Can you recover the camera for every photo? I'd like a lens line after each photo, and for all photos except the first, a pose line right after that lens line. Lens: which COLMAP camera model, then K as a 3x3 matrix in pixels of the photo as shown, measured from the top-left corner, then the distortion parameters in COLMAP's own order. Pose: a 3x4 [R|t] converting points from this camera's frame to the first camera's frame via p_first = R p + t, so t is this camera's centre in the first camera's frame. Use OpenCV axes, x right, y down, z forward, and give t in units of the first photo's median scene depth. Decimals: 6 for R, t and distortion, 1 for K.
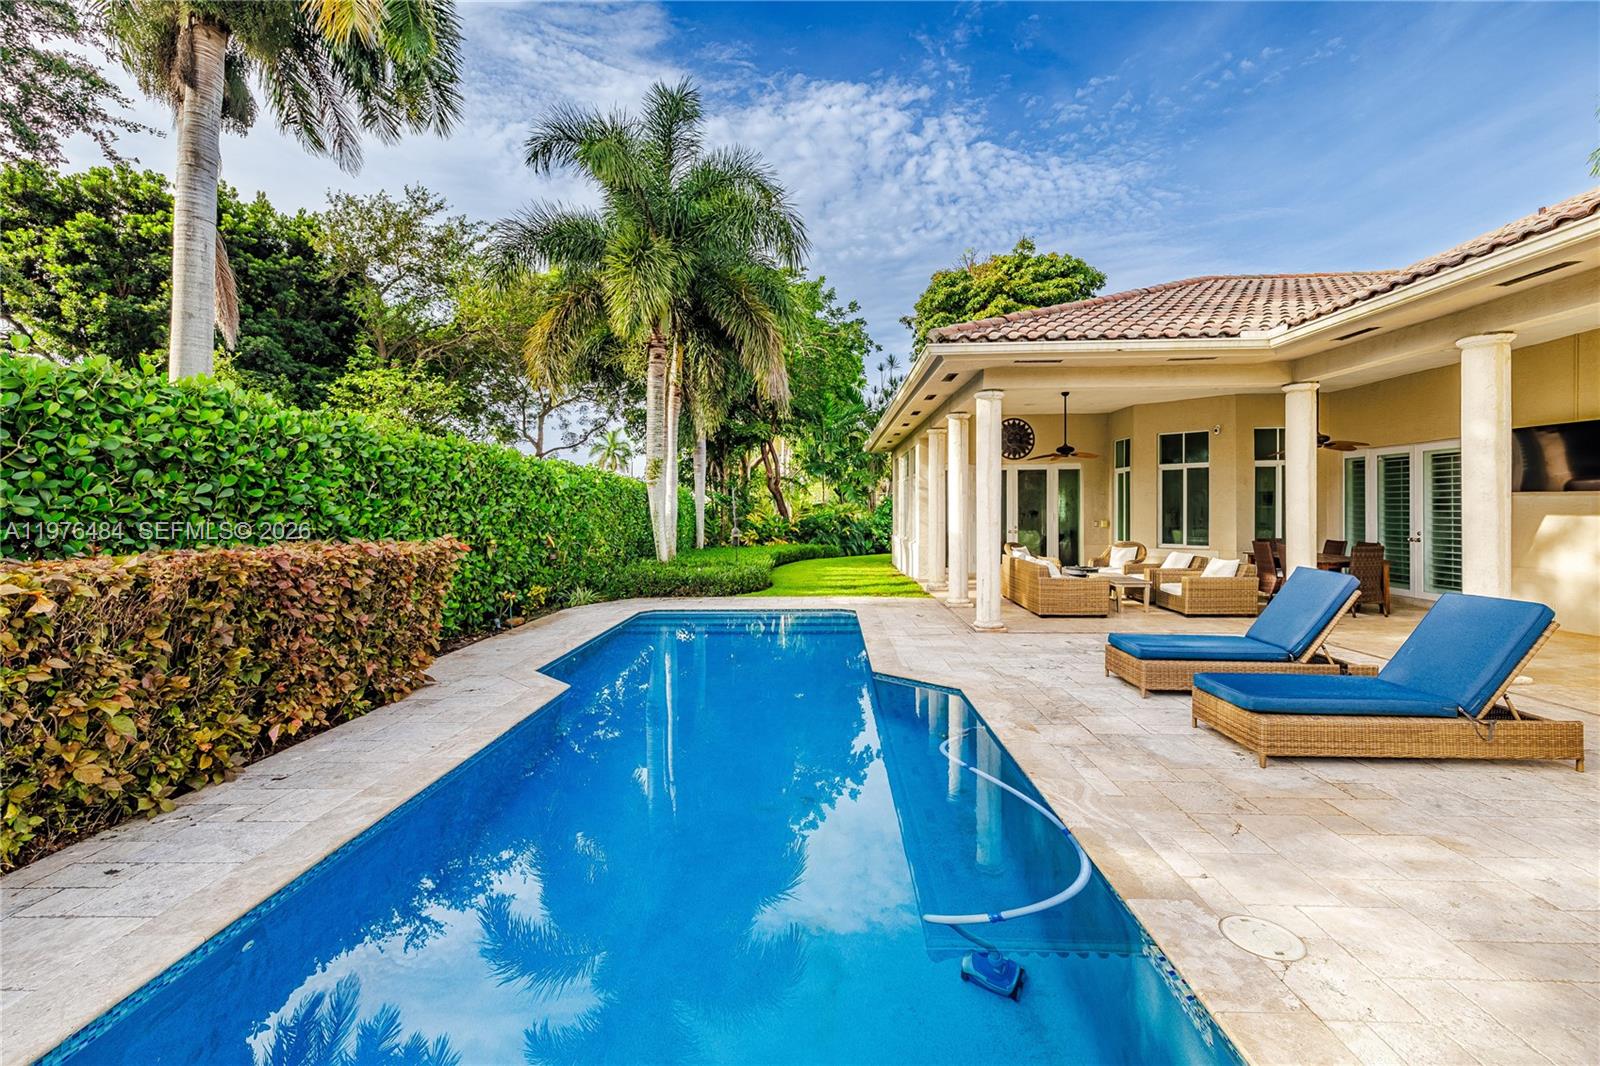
lens RADIAL K [[683.9, 0, 787.2], [0, 683.9, 514.9], [0, 0, 1]] dist [0.001017, 0.000770]
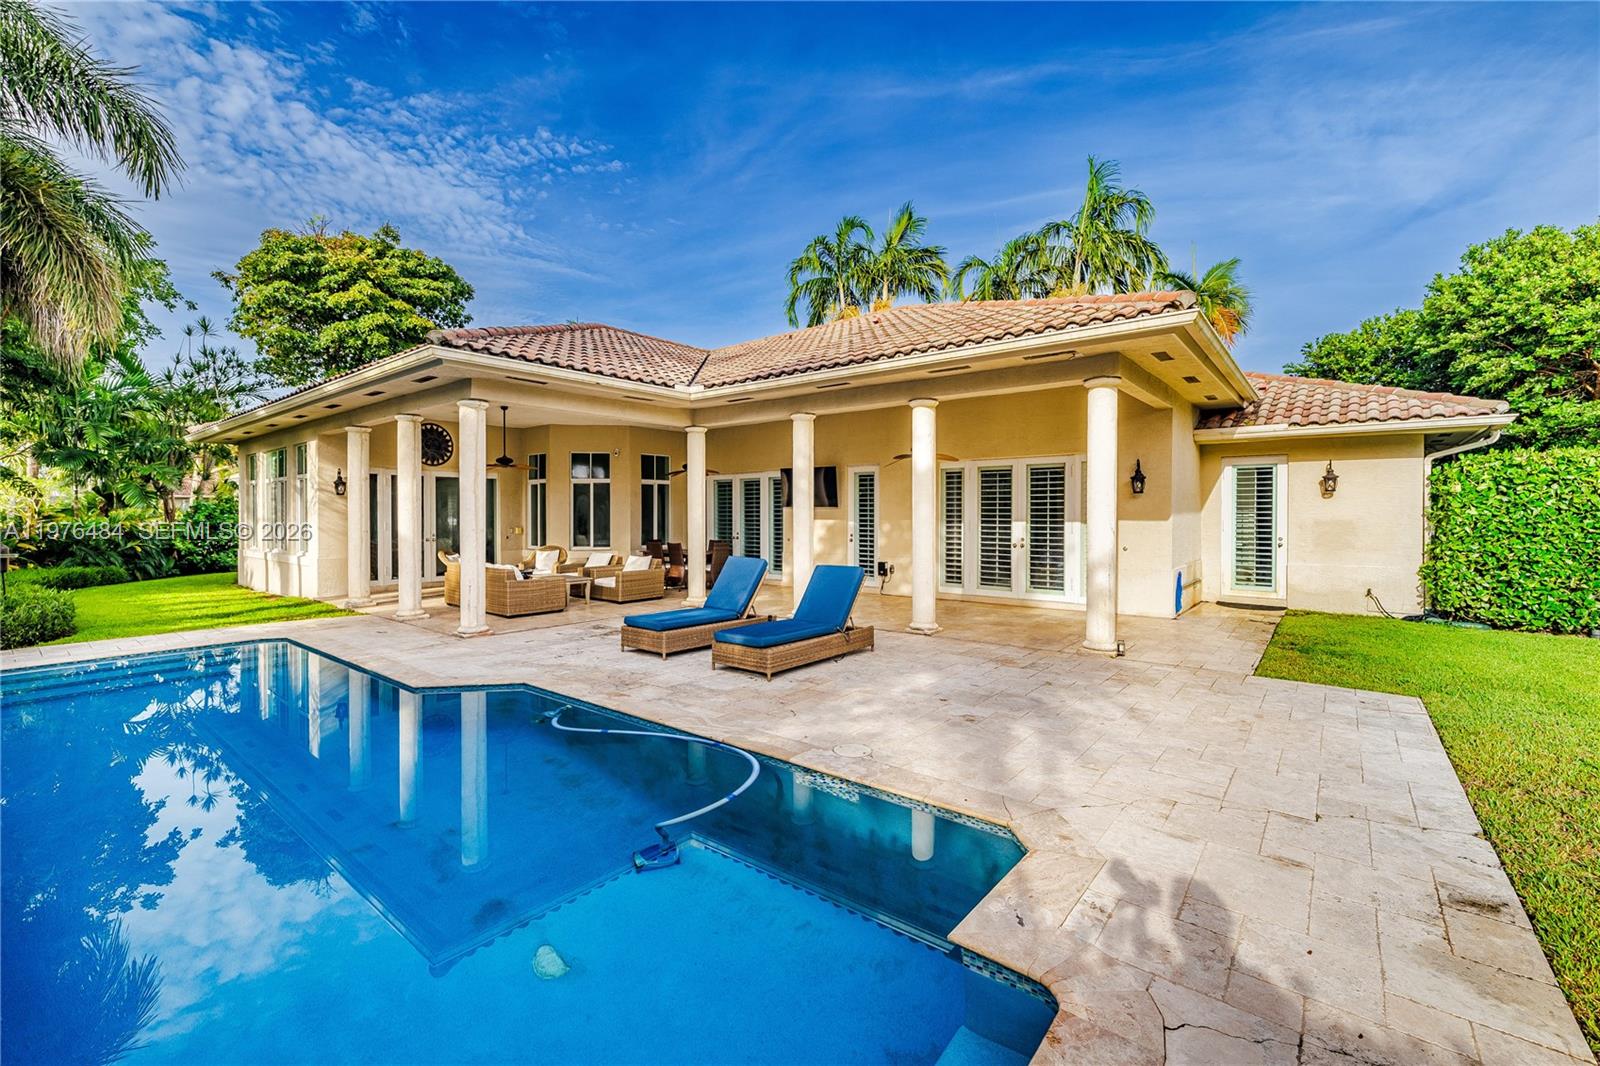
lens RADIAL K [[683.9, 0, 790.9], [0, 683.9, 530.6], [0, 0, 1]] dist [0.001017, 0.000770]
pose [[0.600015, -0.013821, 0.799870, -0.162128], [0.005117, 0.999897, 0.013439, 0.001007], [-0.799973, -0.003971, 0.600023, 0.007312]]
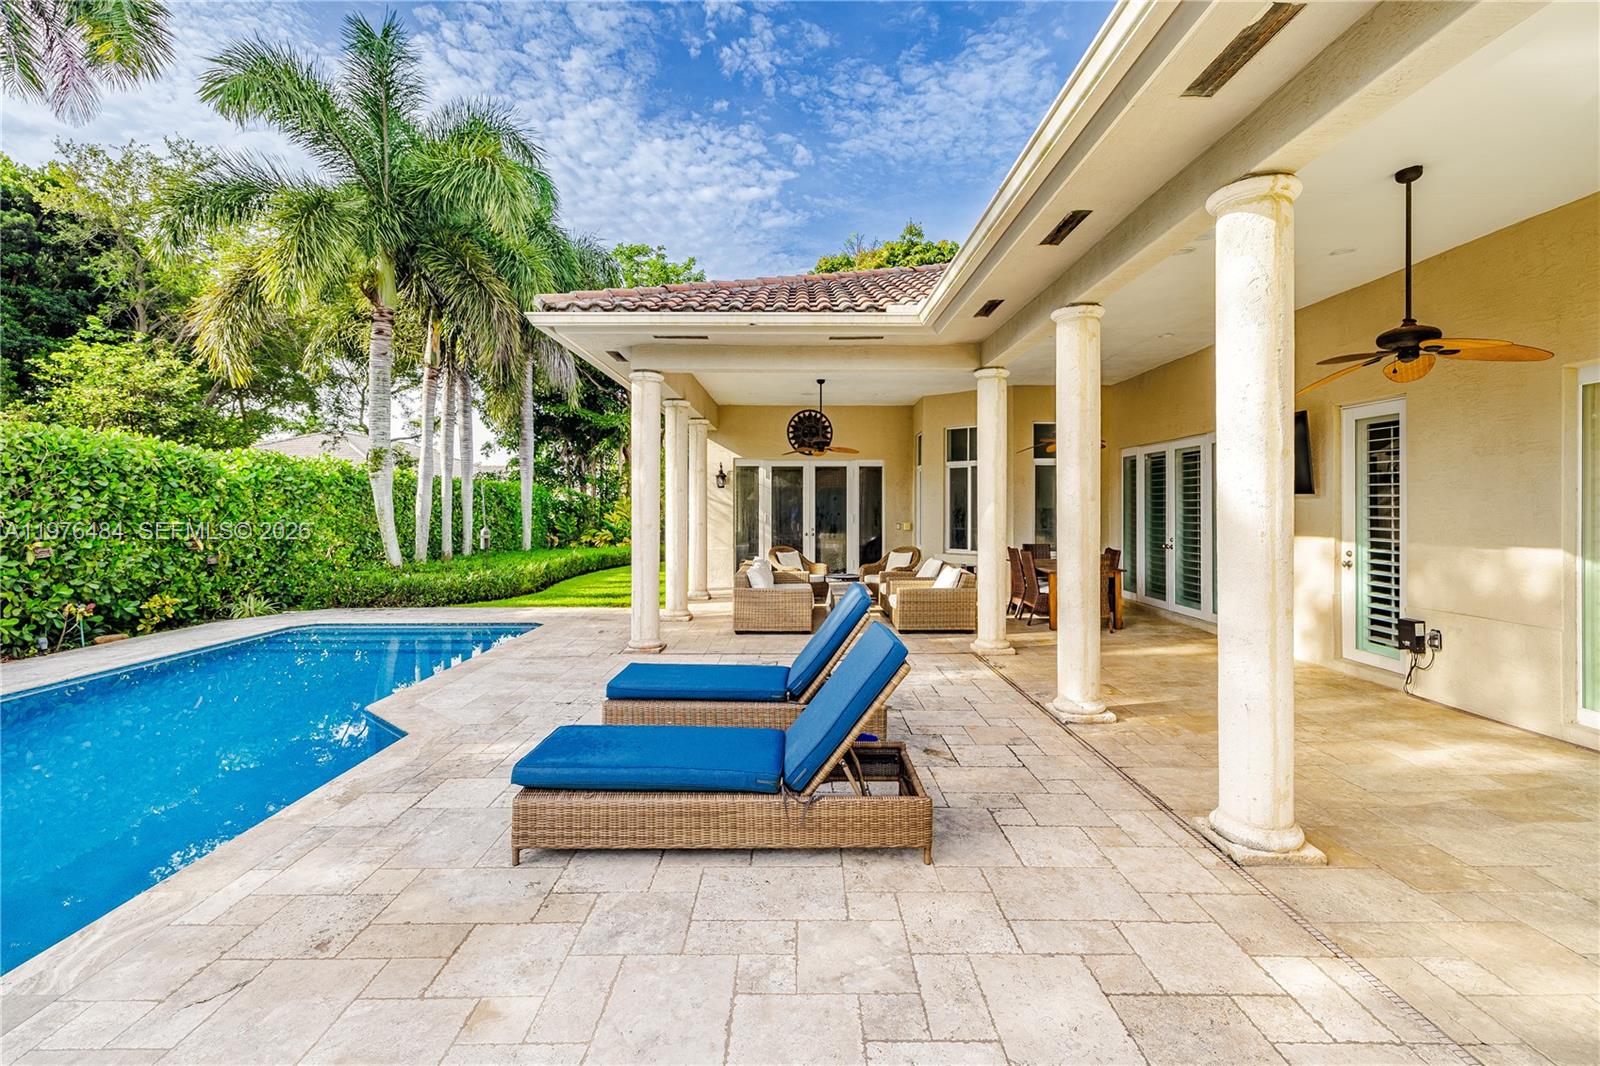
lens RADIAL K [[706.0, 0, 794.4], [0, 706.0, 512.7], [0, 0, 1]] dist [-0.002160, 0.000743]
pose [[0.998577, 0.007443, 0.052805, 0.296596], [-0.007377, 0.999972, -0.001438, -0.003110], [-0.052814, 0.001047, 0.998604, 0.070943]]
